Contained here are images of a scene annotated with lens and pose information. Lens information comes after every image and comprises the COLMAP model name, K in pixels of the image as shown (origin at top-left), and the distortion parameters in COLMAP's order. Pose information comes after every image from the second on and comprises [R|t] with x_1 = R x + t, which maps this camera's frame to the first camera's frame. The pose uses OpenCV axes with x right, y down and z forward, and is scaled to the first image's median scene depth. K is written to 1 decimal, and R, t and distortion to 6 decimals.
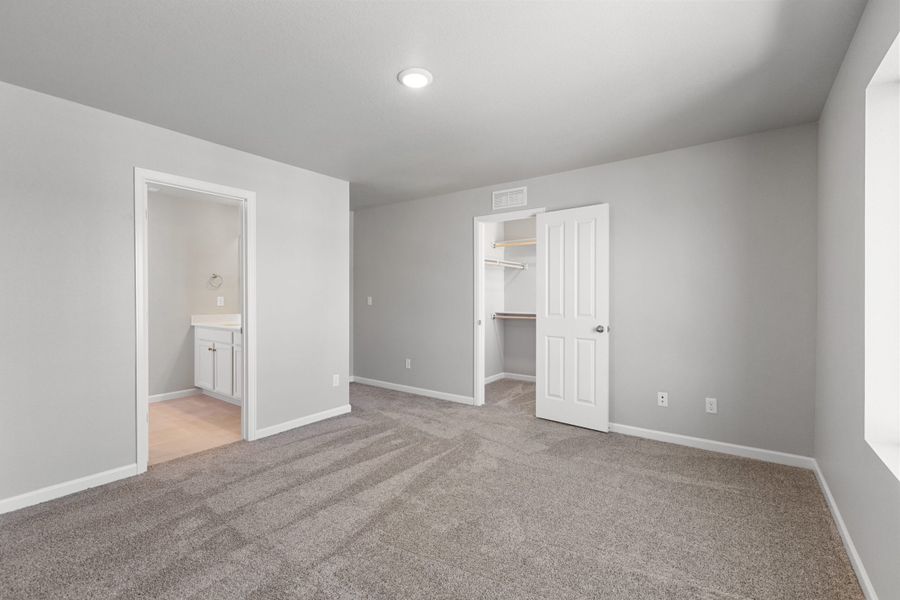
lens RADIAL K [[404.0, 0, 449.6], [0, 404.0, 288.0], [0, 0, 1]] dist [-0.000751, -0.000087]
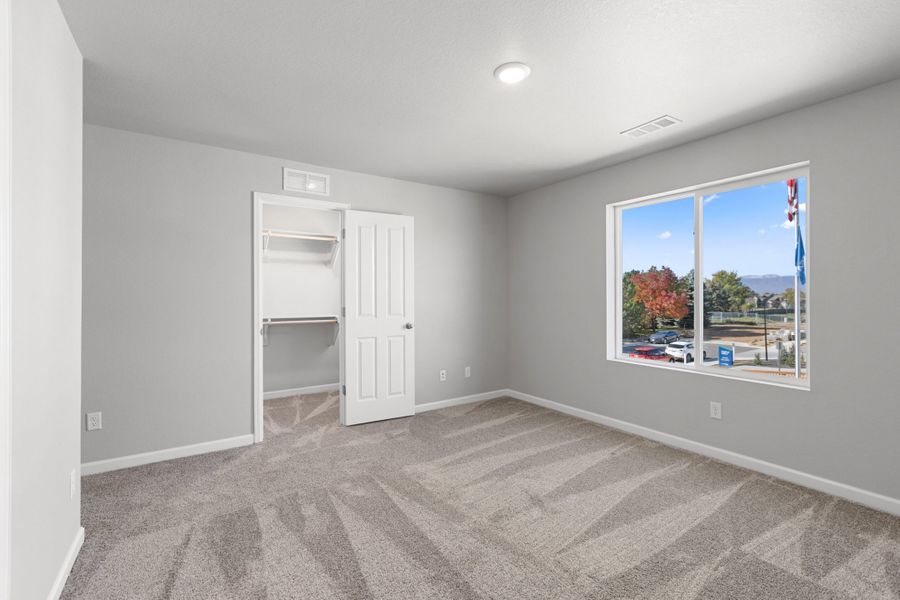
lens RADIAL K [[404.0, 0, 449.6], [0, 404.0, 288.0], [0, 0, 1]] dist [-0.000751, -0.000087]
pose [[0.321531, 0.017945, 0.946729, -0.654103], [-0.019874, 0.999728, -0.012200, 0.005921], [-0.946691, -0.014893, 0.321800, 0.513732]]
